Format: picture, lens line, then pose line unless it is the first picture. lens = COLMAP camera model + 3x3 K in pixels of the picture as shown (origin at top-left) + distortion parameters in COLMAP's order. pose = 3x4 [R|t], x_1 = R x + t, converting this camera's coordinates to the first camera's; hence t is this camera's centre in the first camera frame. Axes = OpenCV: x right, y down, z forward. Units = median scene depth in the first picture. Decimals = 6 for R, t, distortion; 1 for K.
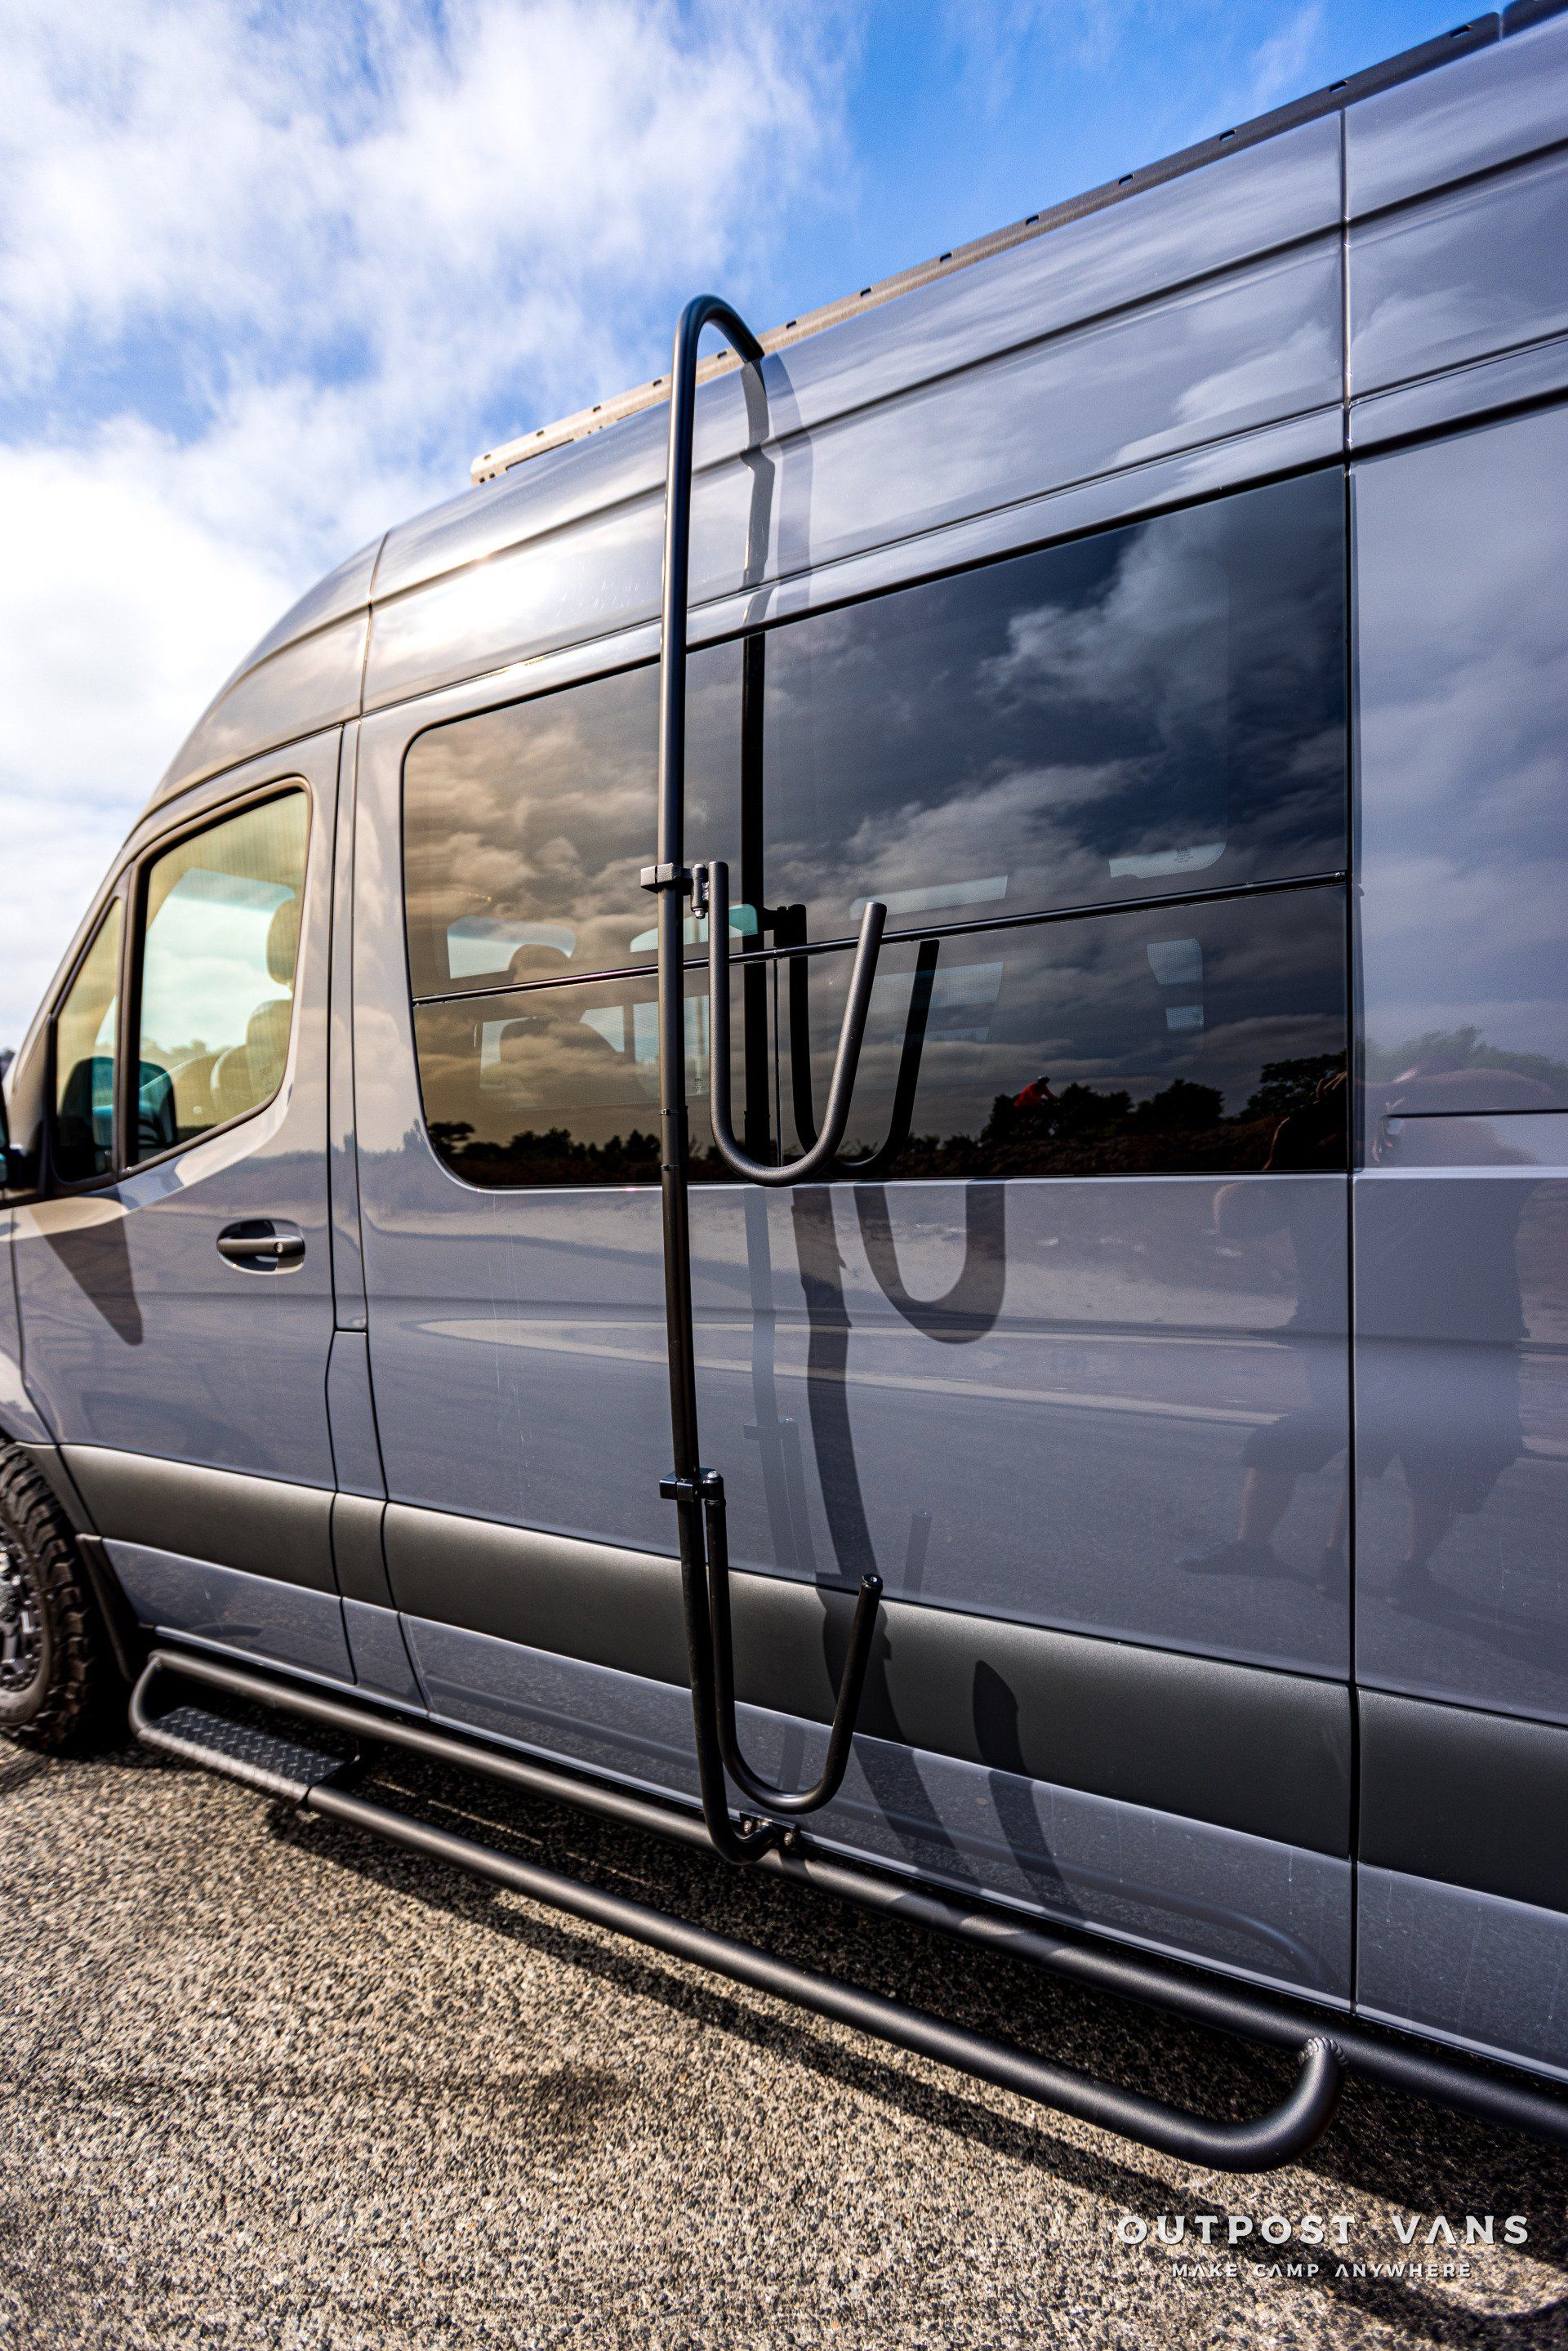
lens RADIAL K [[1131.6, 0, 783.9], [0, 1131.6, 1164.0], [0, 0, 1]] dist [0.014046, 0.000300]
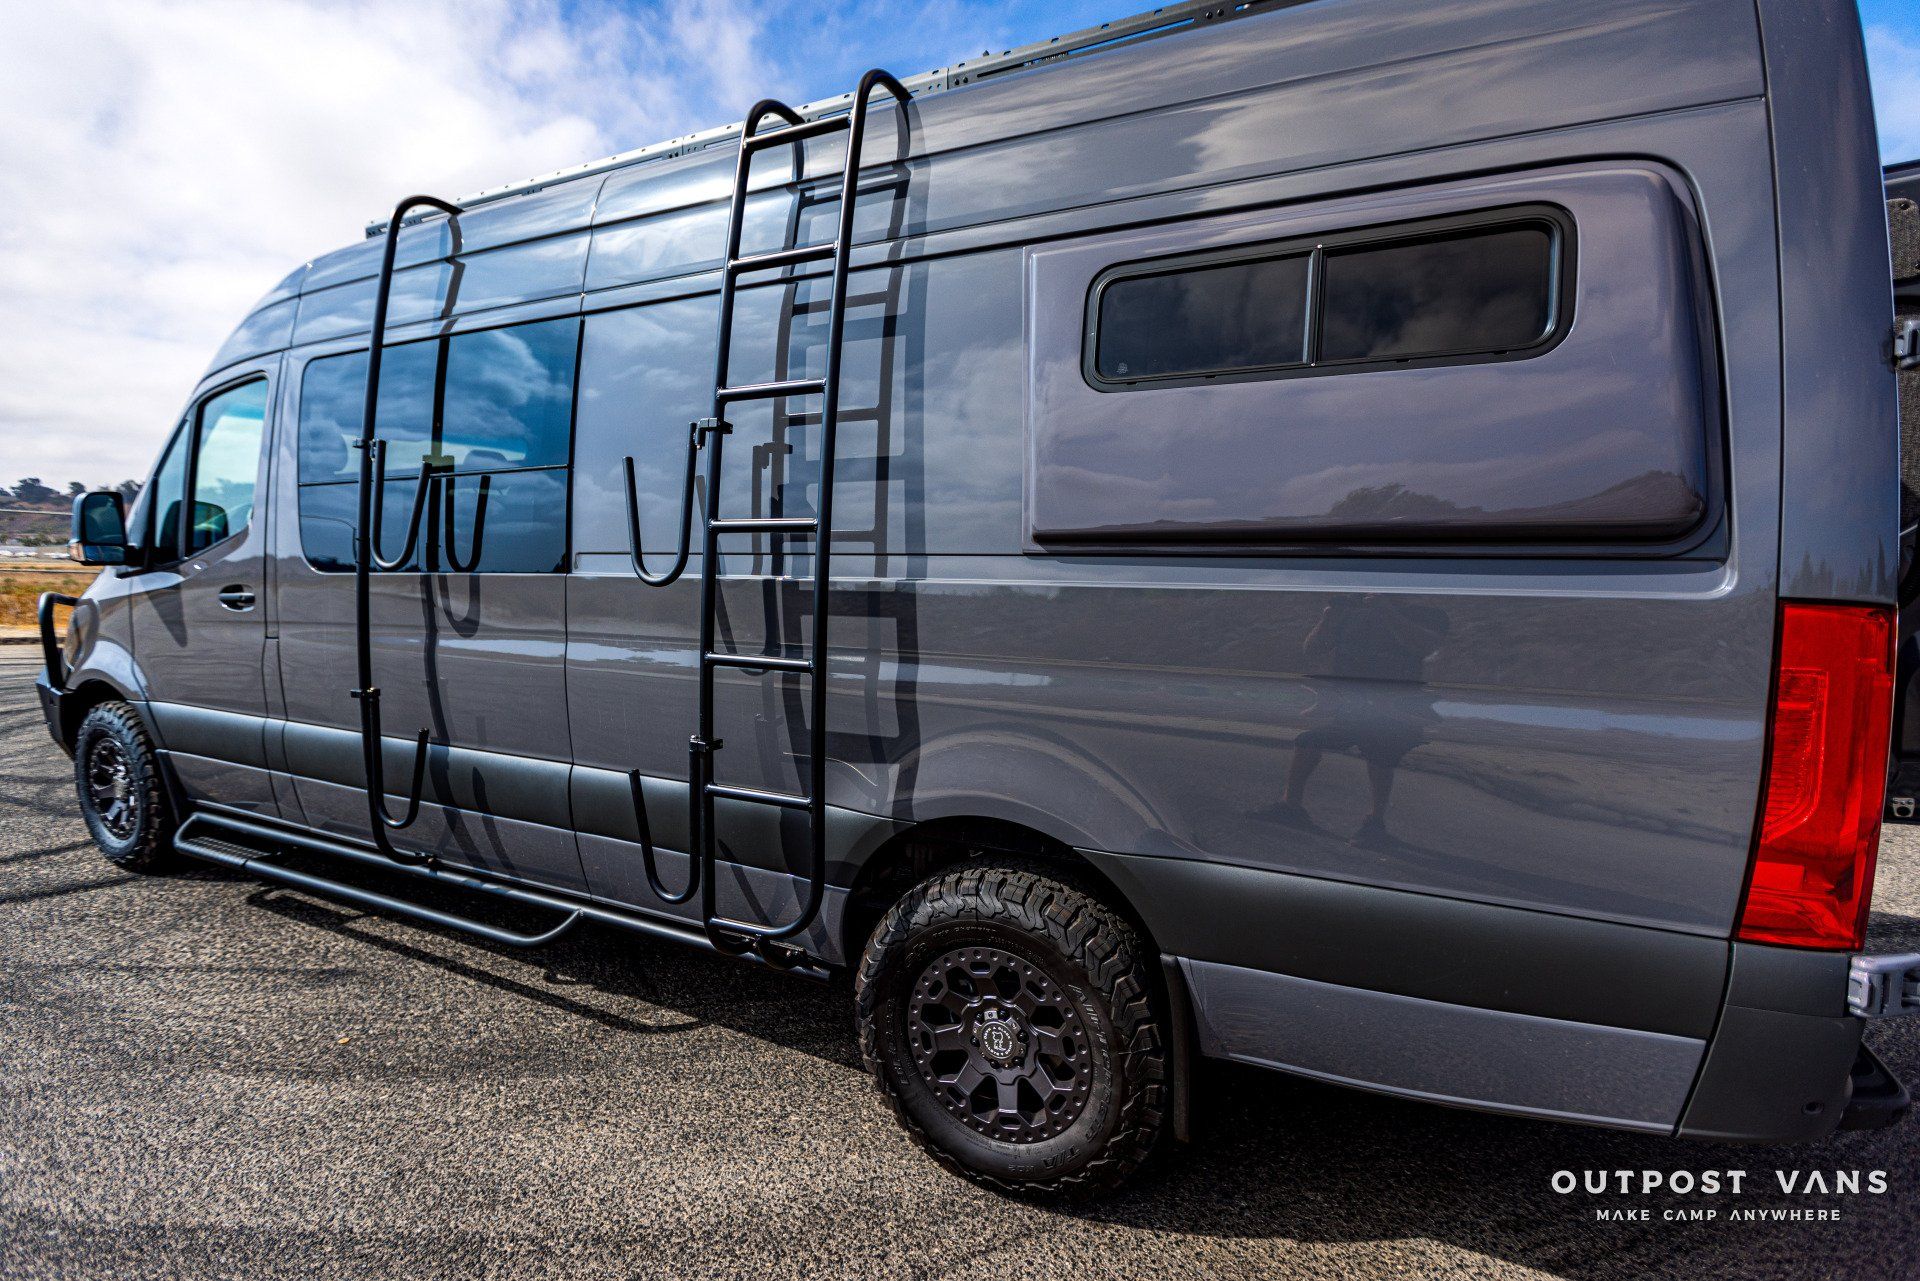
lens RADIAL K [[853.2, 0, 954.9], [0, 853.2, 645.3], [0, 0, 1]] dist [-0.000395, -0.000103]
pose [[0.994932, 0.068876, 0.073258, 0.727928], [-0.069523, 0.997560, 0.006314, 0.059891], [-0.072644, -0.011375, 0.997293, -0.636795]]
